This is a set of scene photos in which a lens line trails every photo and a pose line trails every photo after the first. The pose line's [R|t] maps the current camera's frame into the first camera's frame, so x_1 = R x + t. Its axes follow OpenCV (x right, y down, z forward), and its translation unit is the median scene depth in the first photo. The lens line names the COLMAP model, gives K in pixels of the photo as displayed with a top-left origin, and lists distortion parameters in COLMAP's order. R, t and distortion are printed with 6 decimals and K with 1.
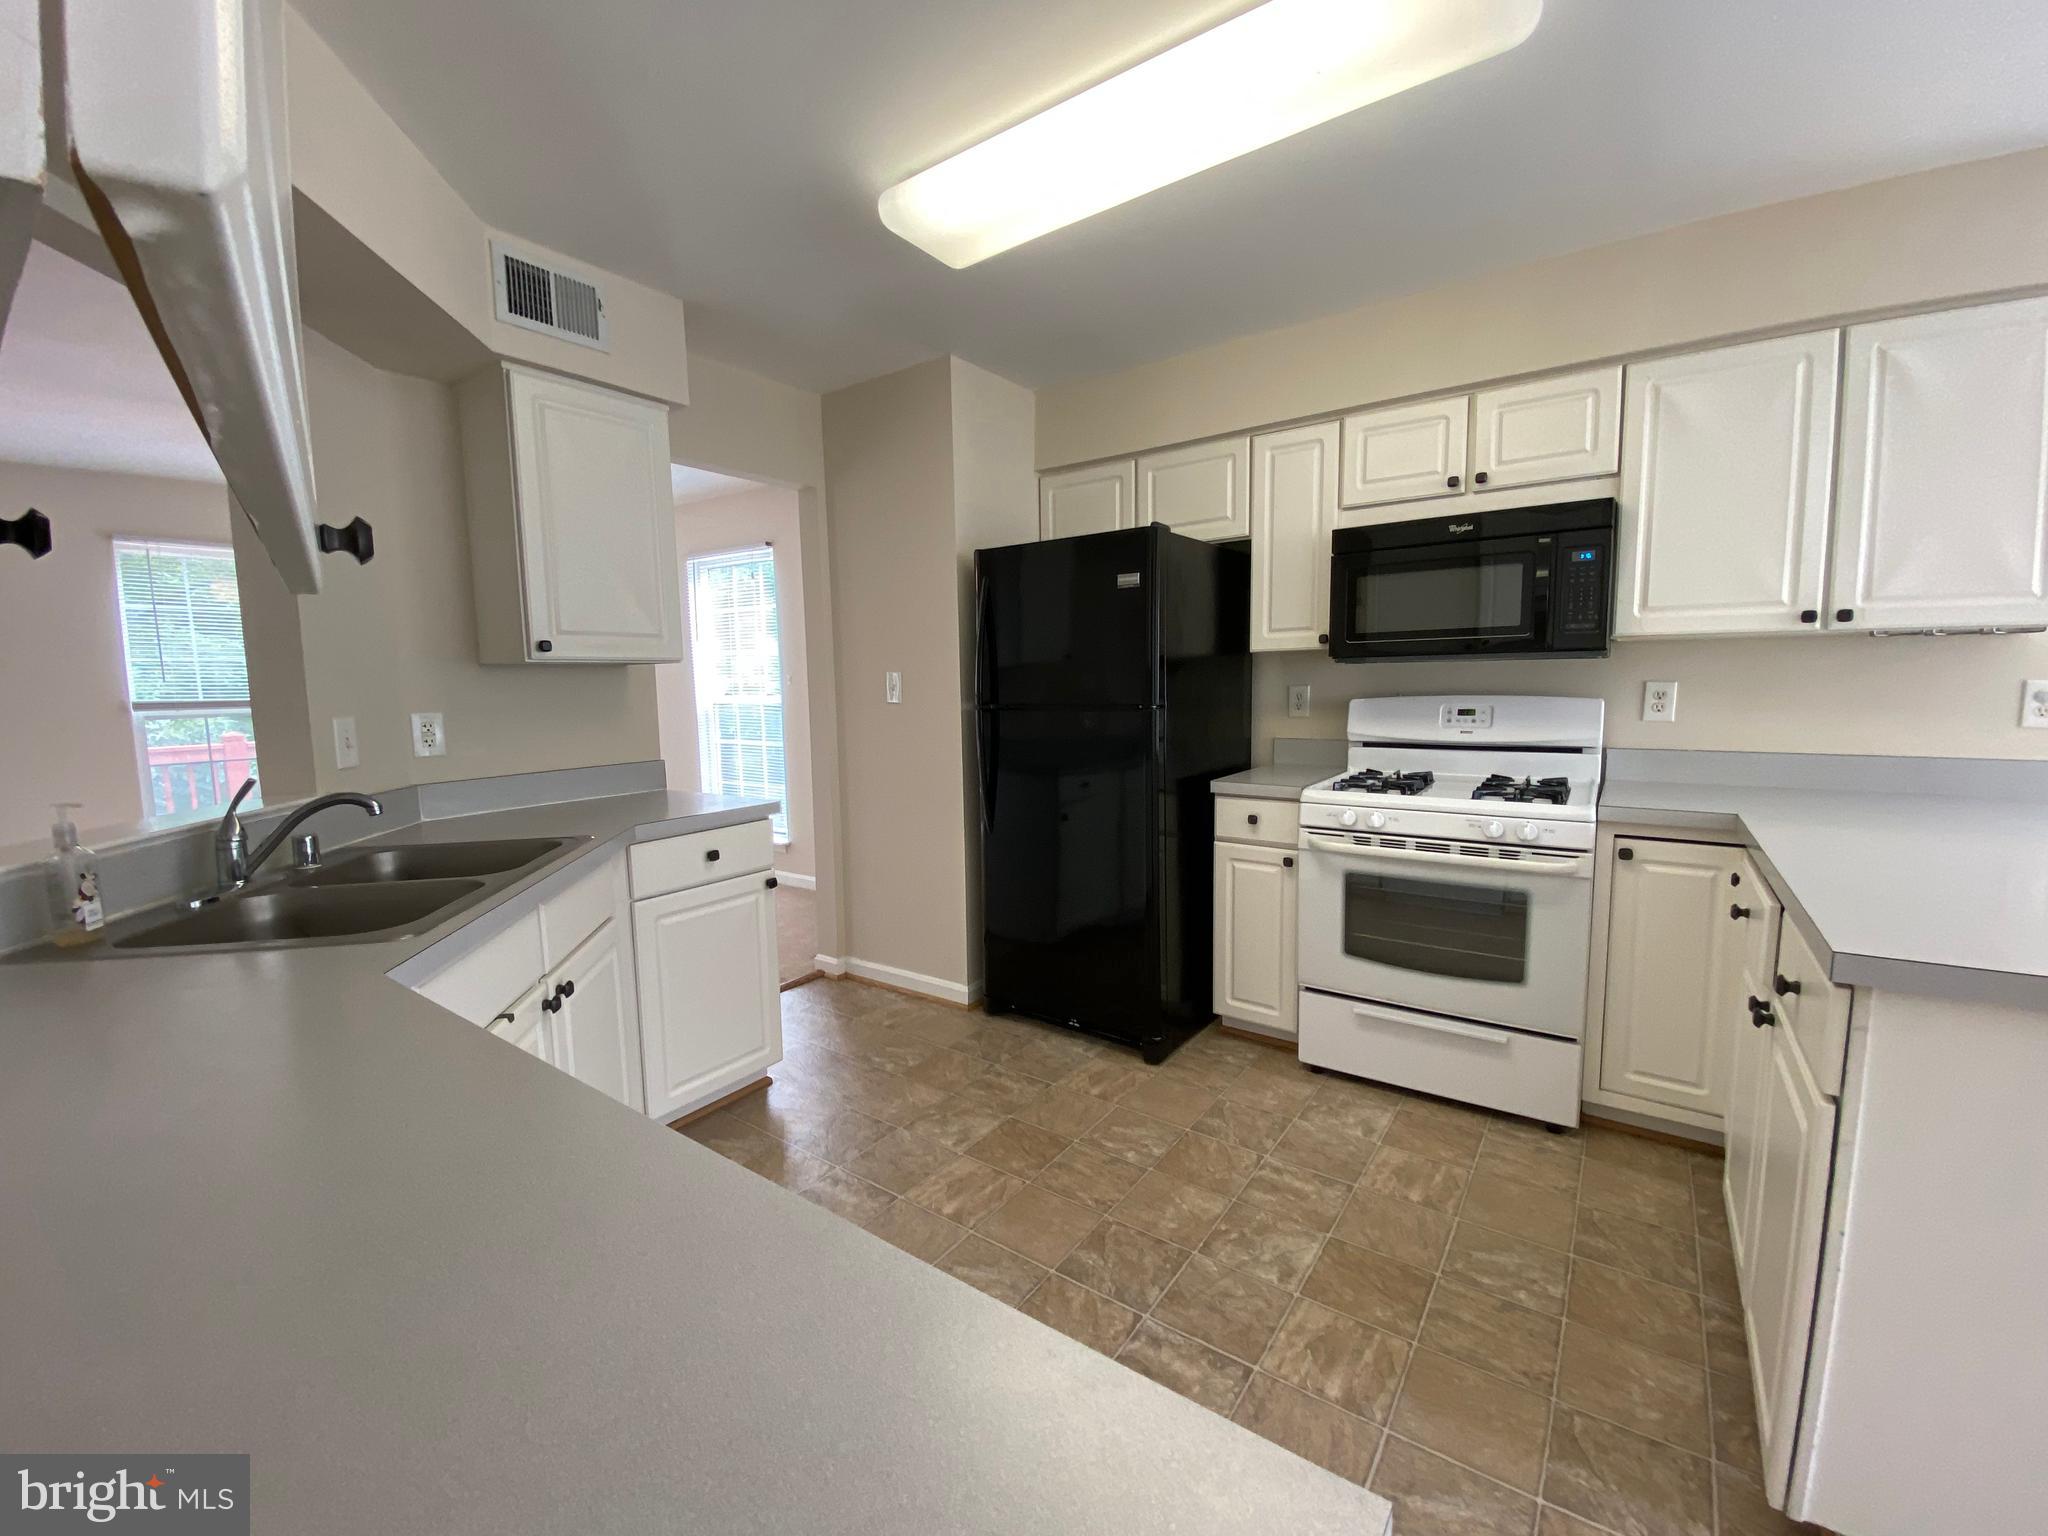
lens RADIAL K [[835.3, 0, 1020.7], [0, 835.3, 766.0], [0, 0, 1]] dist [0.018972, -0.018374]
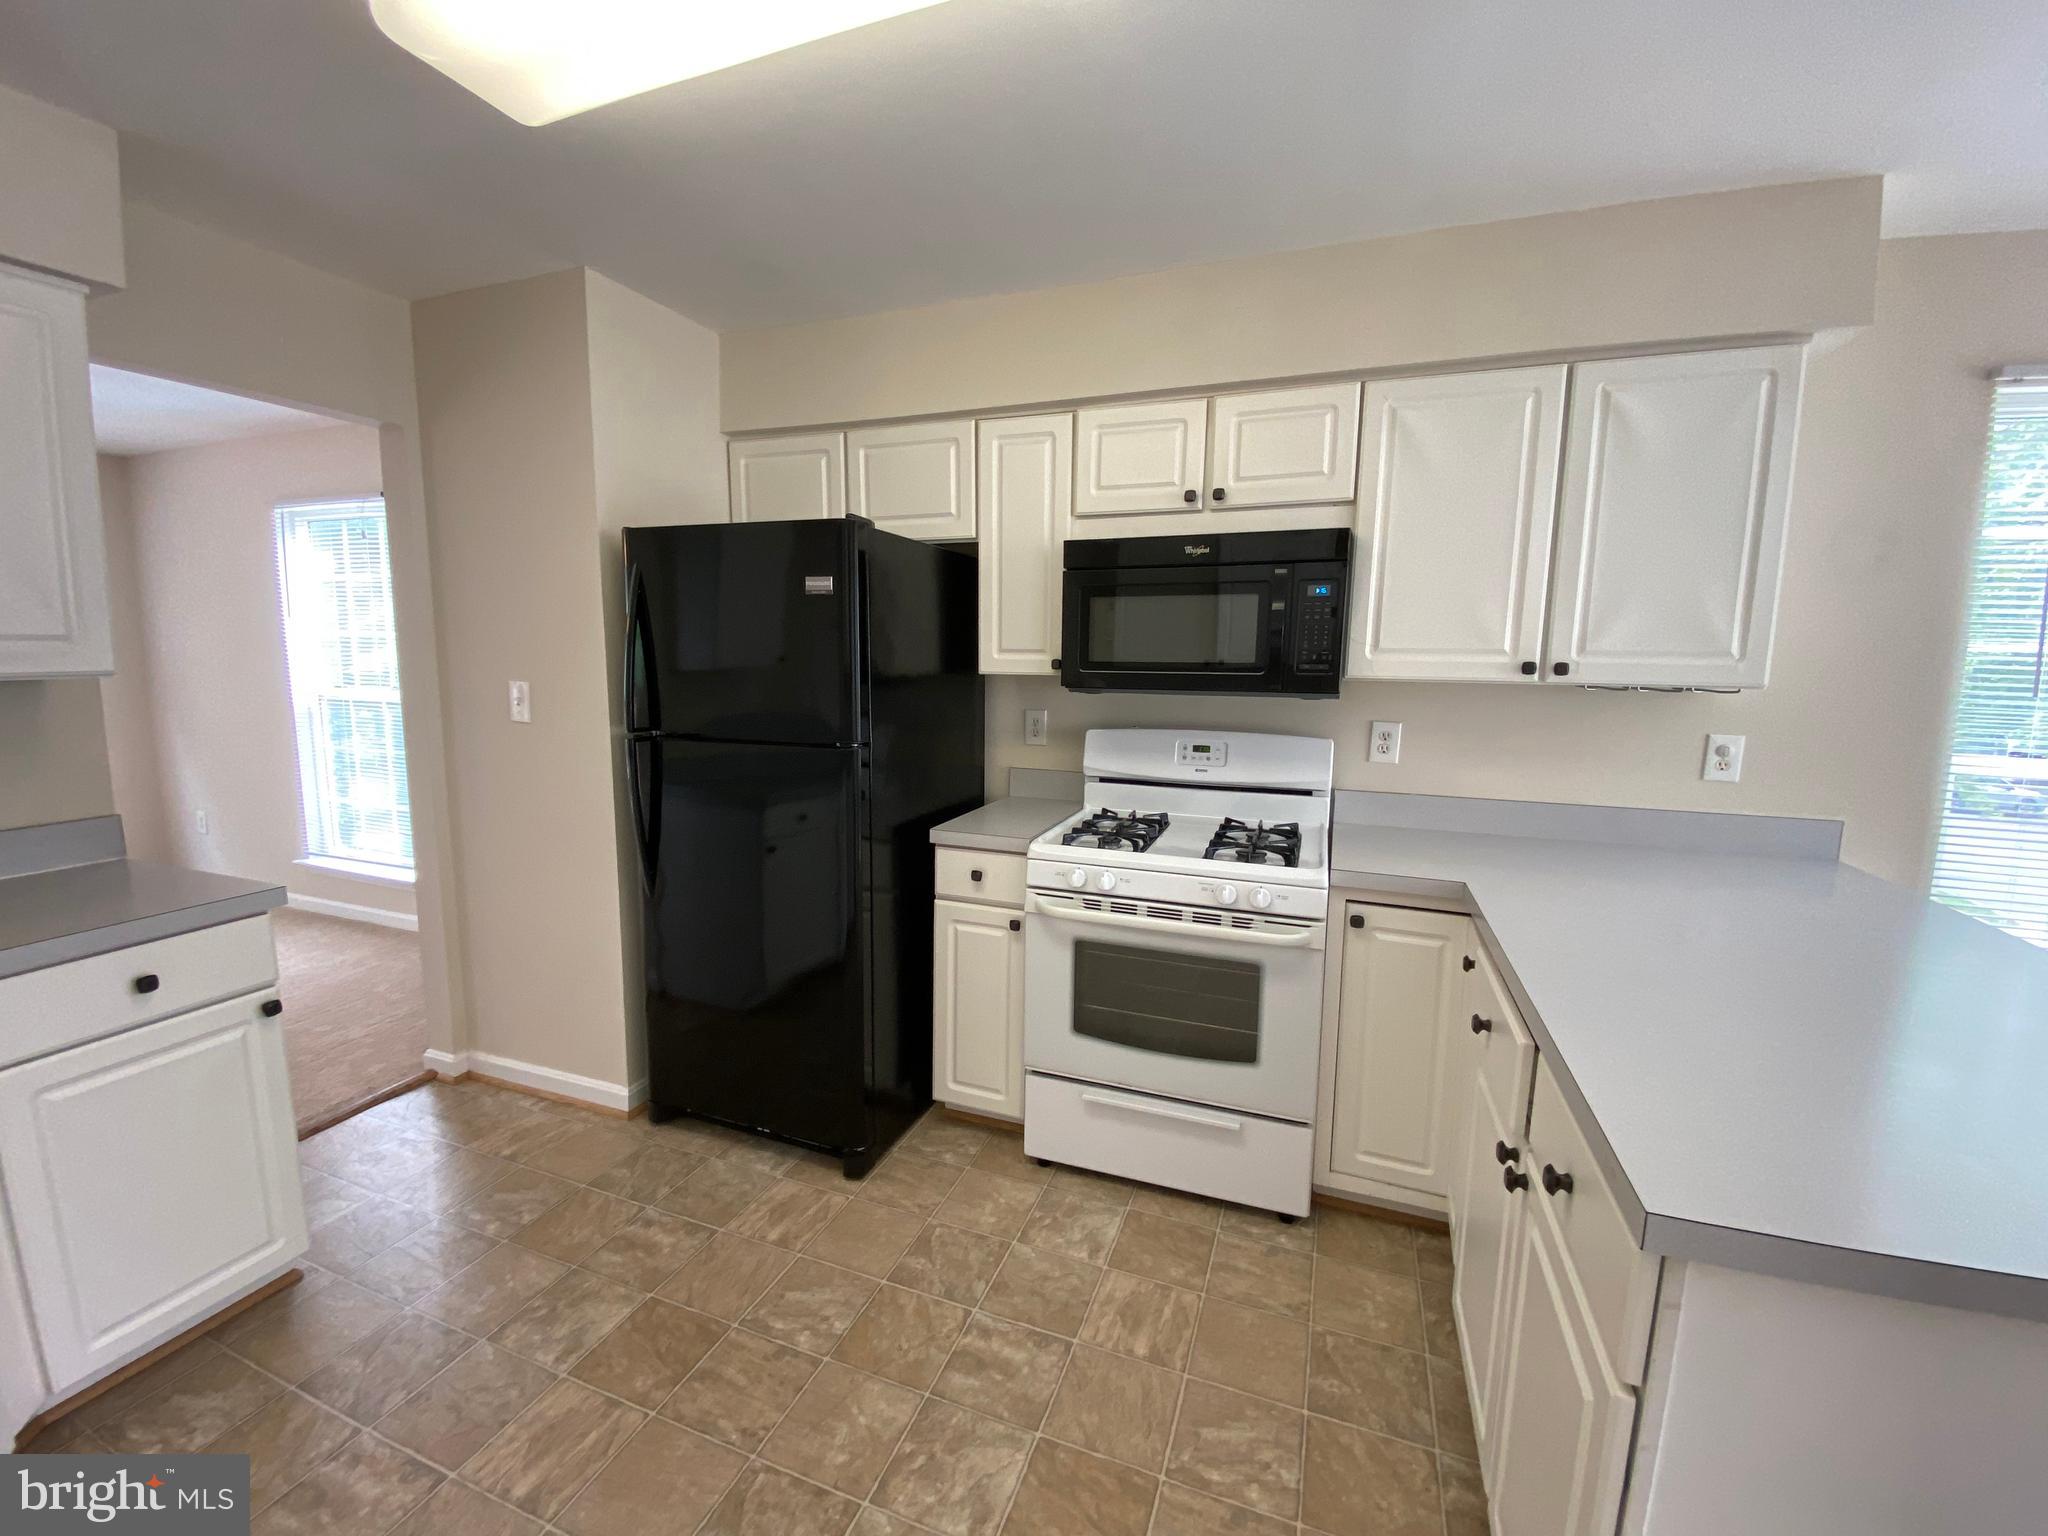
lens RADIAL K [[843.3, 0, 1019.9], [0, 843.3, 770.5], [0, 0, 1]] dist [0.036617, -0.028073]
pose [[0.964511, -0.003948, 0.264012, 0.108178], [-0.002468, 0.999710, 0.023967, -0.072508], [-0.264030, -0.023768, 0.964222, 0.184929]]
